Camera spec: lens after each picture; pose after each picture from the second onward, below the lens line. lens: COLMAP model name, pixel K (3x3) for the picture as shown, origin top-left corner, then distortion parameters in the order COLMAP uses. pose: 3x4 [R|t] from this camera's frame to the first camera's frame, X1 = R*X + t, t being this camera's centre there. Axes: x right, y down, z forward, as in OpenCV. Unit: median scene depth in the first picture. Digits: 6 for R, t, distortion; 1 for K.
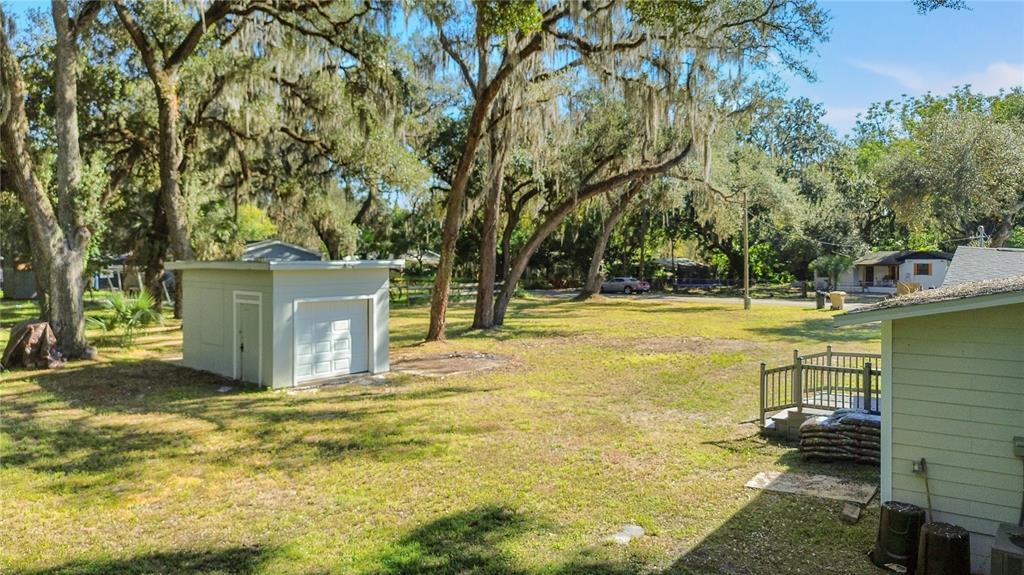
lens RADIAL K [[707.7, 0, 505.8], [0, 707.7, 253.2], [0, 0, 1]] dist [0.063894, -0.094371]
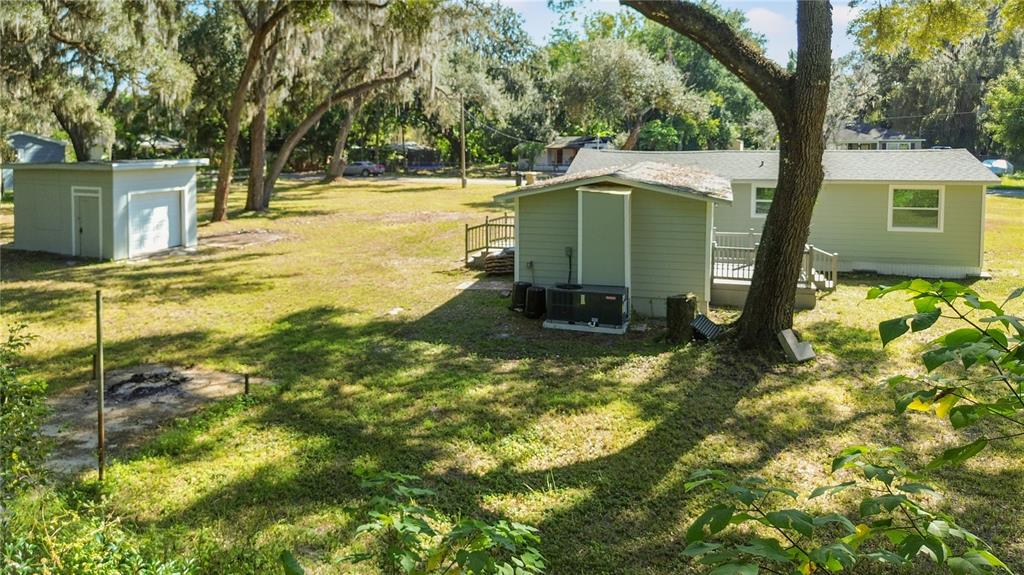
lens RADIAL K [[707.7, 0, 505.8], [0, 707.7, 253.2], [0, 0, 1]] dist [0.063894, -0.094371]
pose [[0.929344, -0.058256, 0.364591, -0.051655], [-0.004763, 0.985500, 0.169607, -0.018879], [-0.369185, -0.159360, 0.915591, -0.178768]]
